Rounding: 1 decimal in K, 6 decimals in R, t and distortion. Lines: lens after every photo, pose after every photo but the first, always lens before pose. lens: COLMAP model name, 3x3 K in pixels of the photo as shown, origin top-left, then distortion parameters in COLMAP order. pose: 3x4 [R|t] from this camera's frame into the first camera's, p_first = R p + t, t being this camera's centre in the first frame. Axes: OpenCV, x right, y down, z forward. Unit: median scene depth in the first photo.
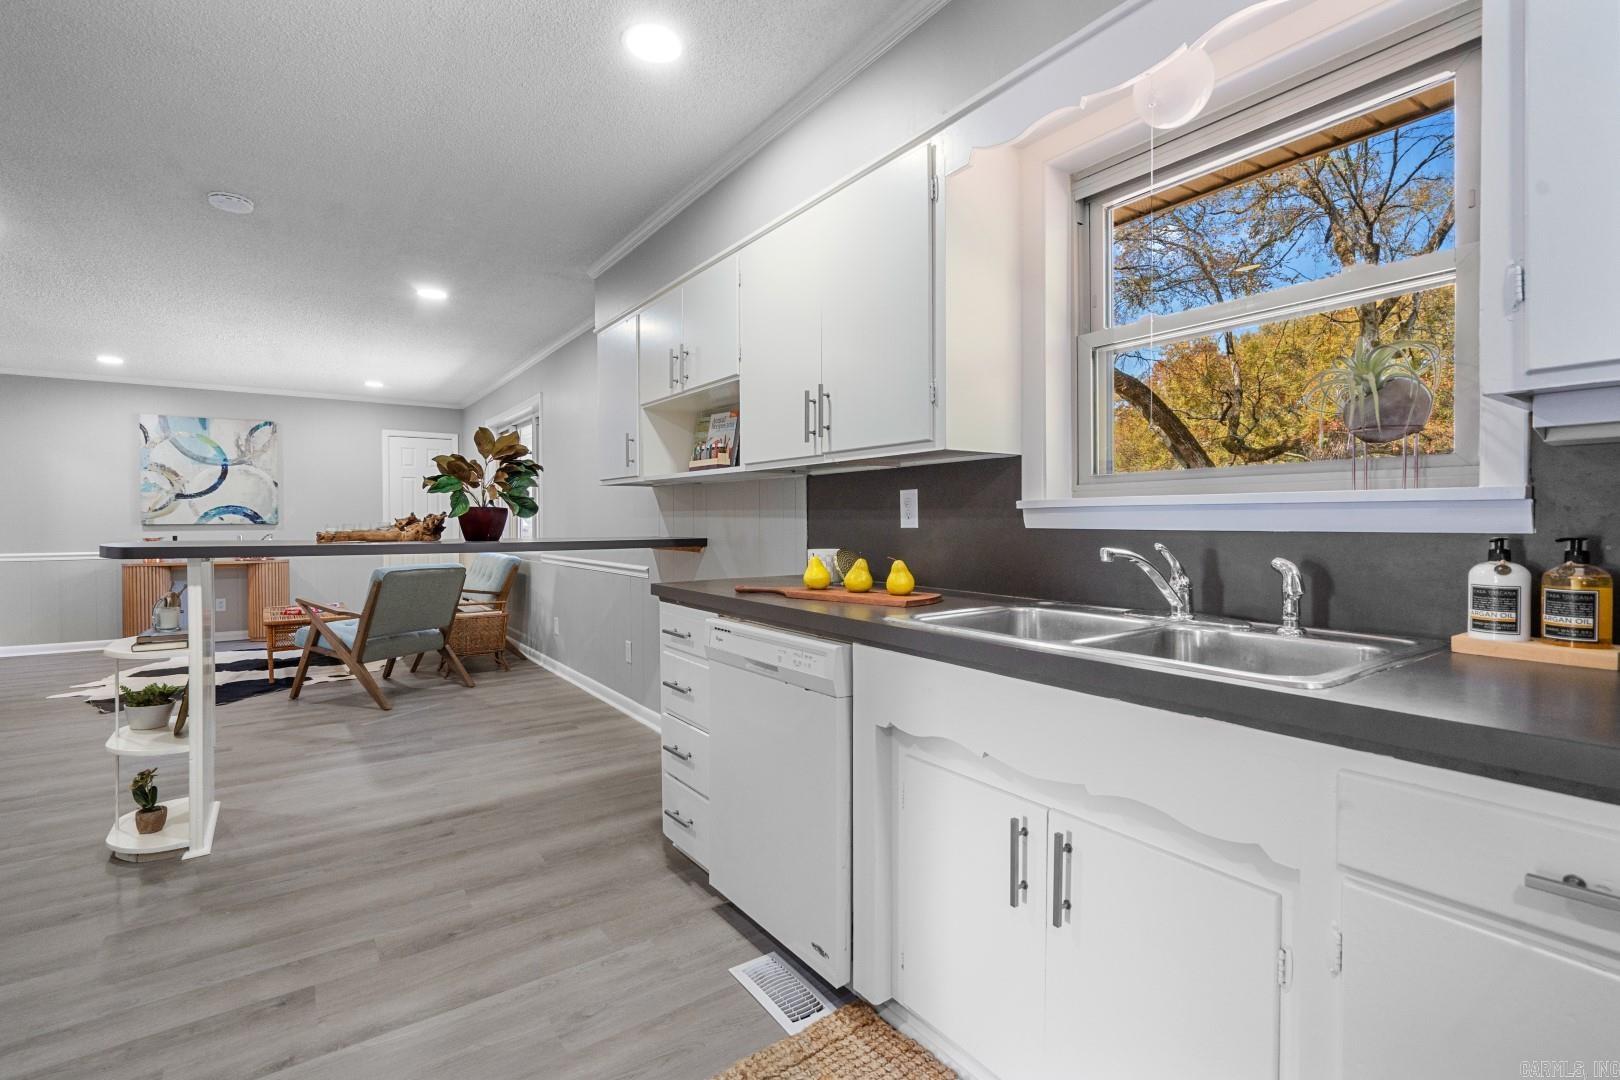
lens RADIAL K [[738.6, 0, 810.5], [0, 738.6, 529.5], [0, 0, 1]] dist [-0.000736, 0.000162]
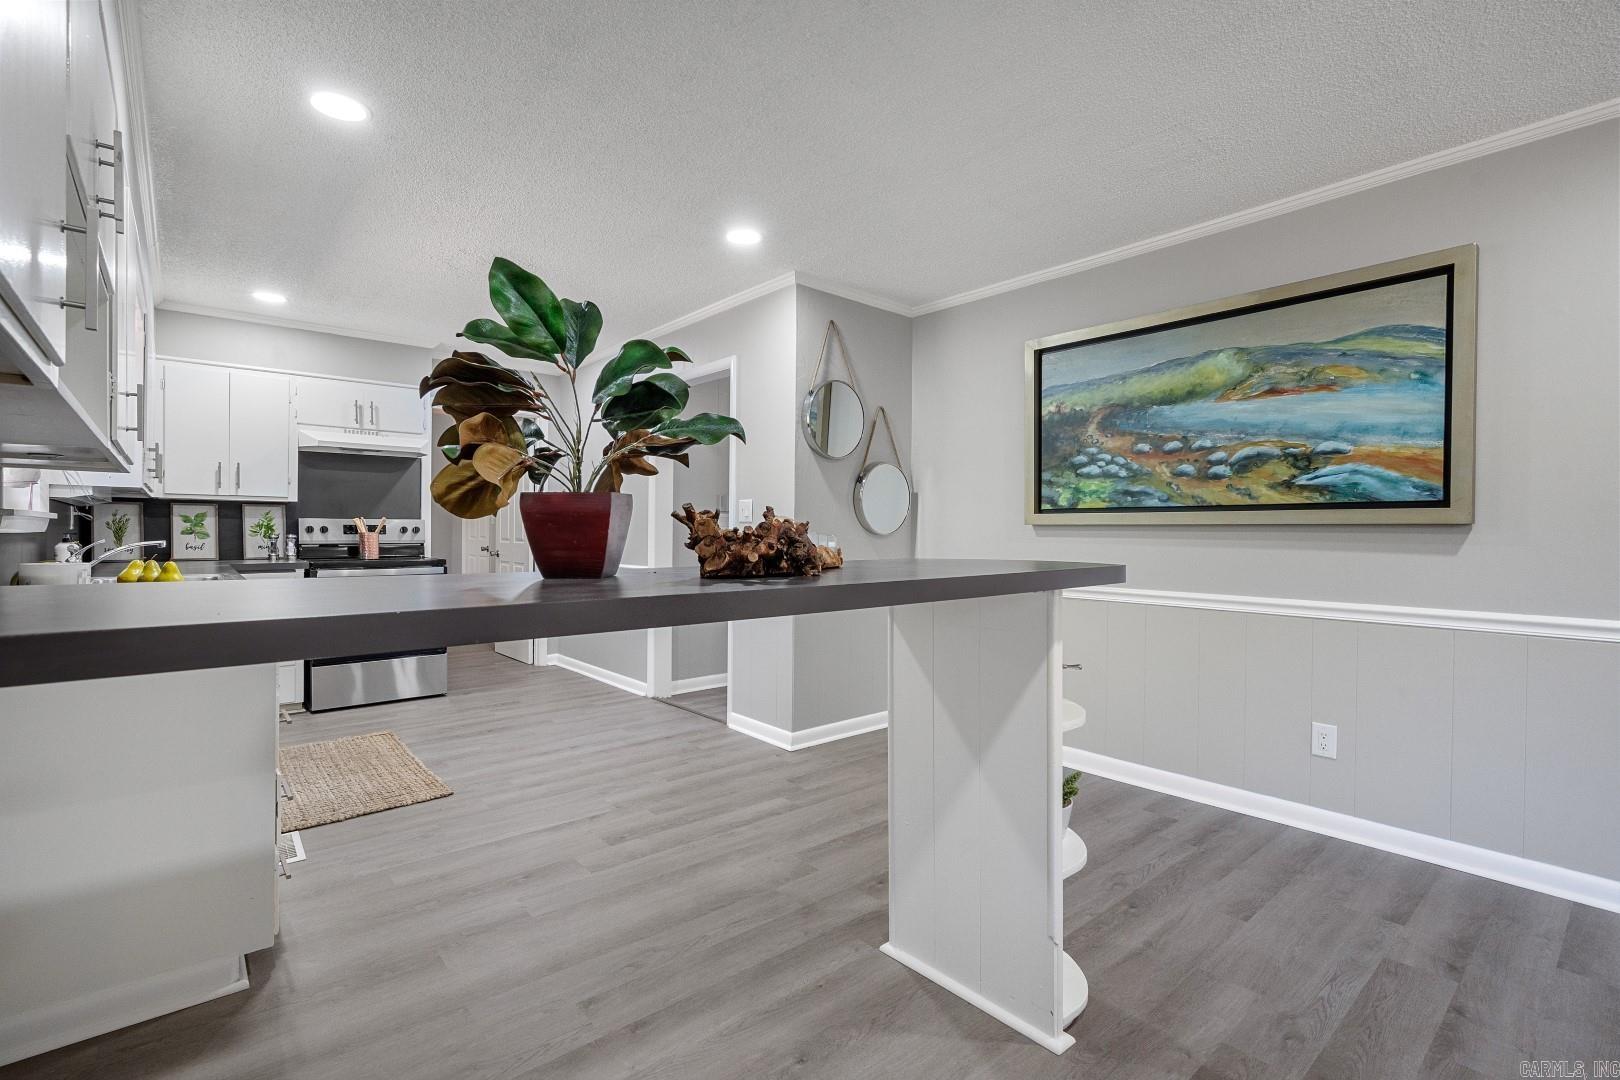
lens RADIAL K [[738.6, 0, 810.2], [0, 738.6, 532.0], [0, 0, 1]] dist [-0.000736, 0.000162]
pose [[-0.995784, 0.003451, -0.091659, -0.839098], [0.001103, 0.999670, 0.025658, -0.039204], [0.091717, 0.025449, -0.995460, 2.228059]]
